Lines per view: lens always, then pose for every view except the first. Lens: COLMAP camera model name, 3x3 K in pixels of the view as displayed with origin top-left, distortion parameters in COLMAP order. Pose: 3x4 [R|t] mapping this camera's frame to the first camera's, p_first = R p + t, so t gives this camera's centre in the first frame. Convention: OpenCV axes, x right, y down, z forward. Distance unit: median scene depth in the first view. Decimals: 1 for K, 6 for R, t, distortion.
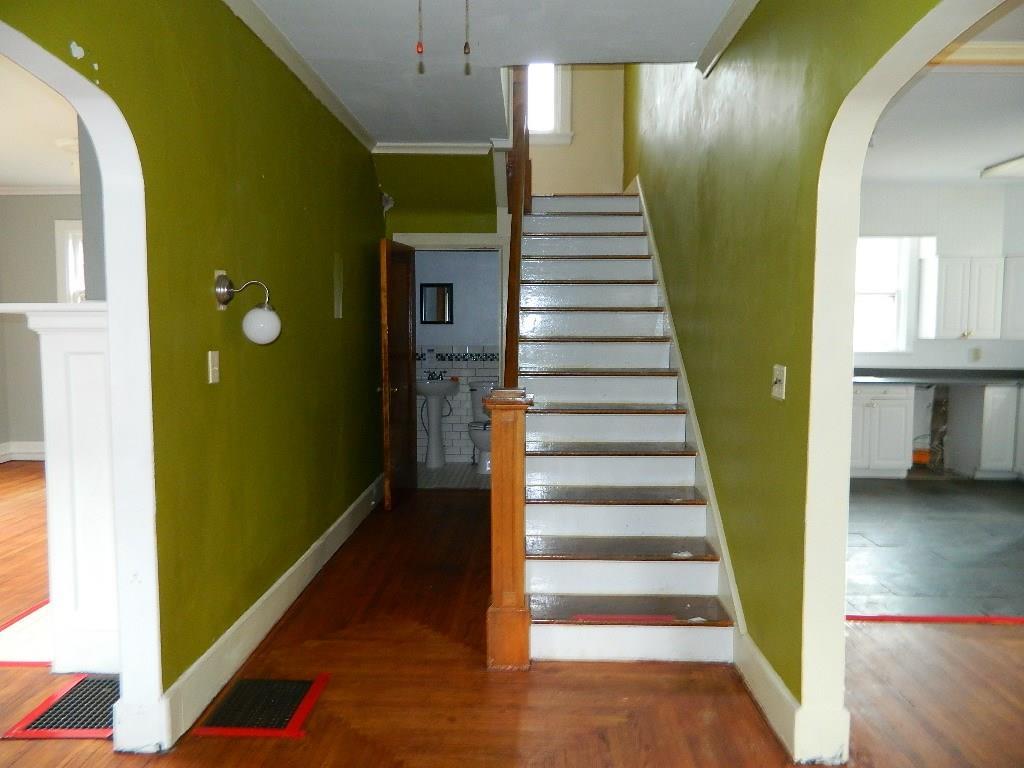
lens RADIAL K [[750.0, 0, 512.0], [0, 750.0, 384.0], [0, 0, 1]] dist [0.003417, 0.000234]
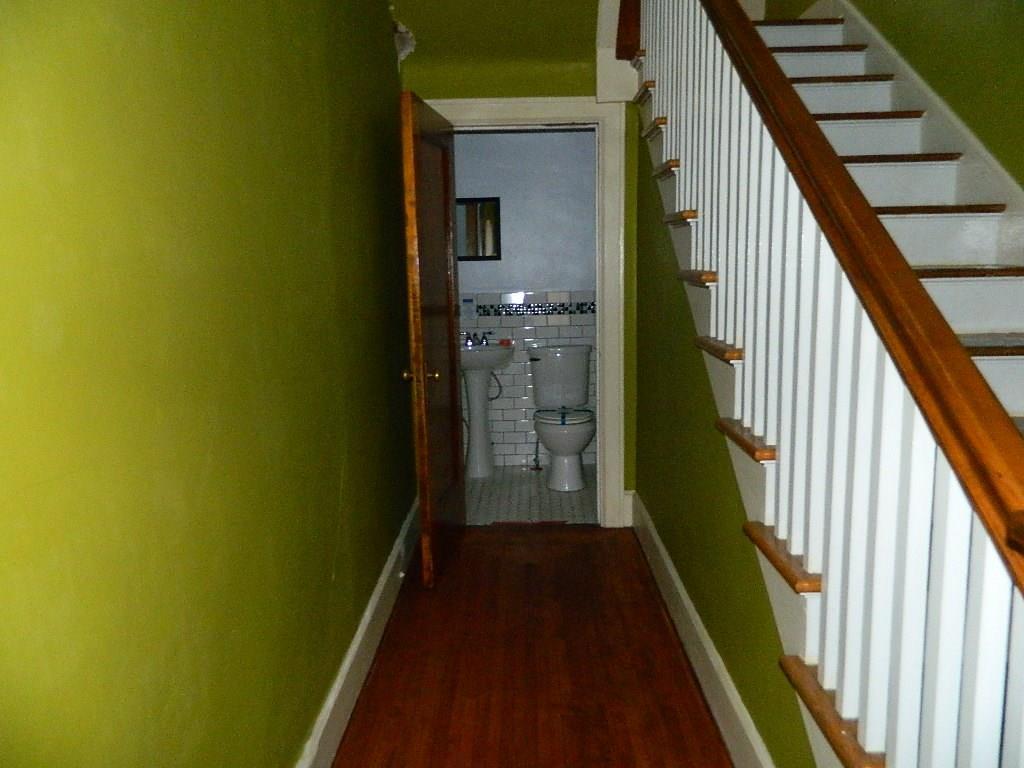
lens RADIAL K [[750.0, 0, 512.0], [0, 750.0, 384.0], [0, 0, 1]] dist [0.003417, 0.000234]
pose [[0.999677, -0.024645, 0.006276, -0.077349], [0.024133, 0.997142, 0.071585, -0.018159], [-0.008023, -0.071411, 0.997415, 0.336616]]
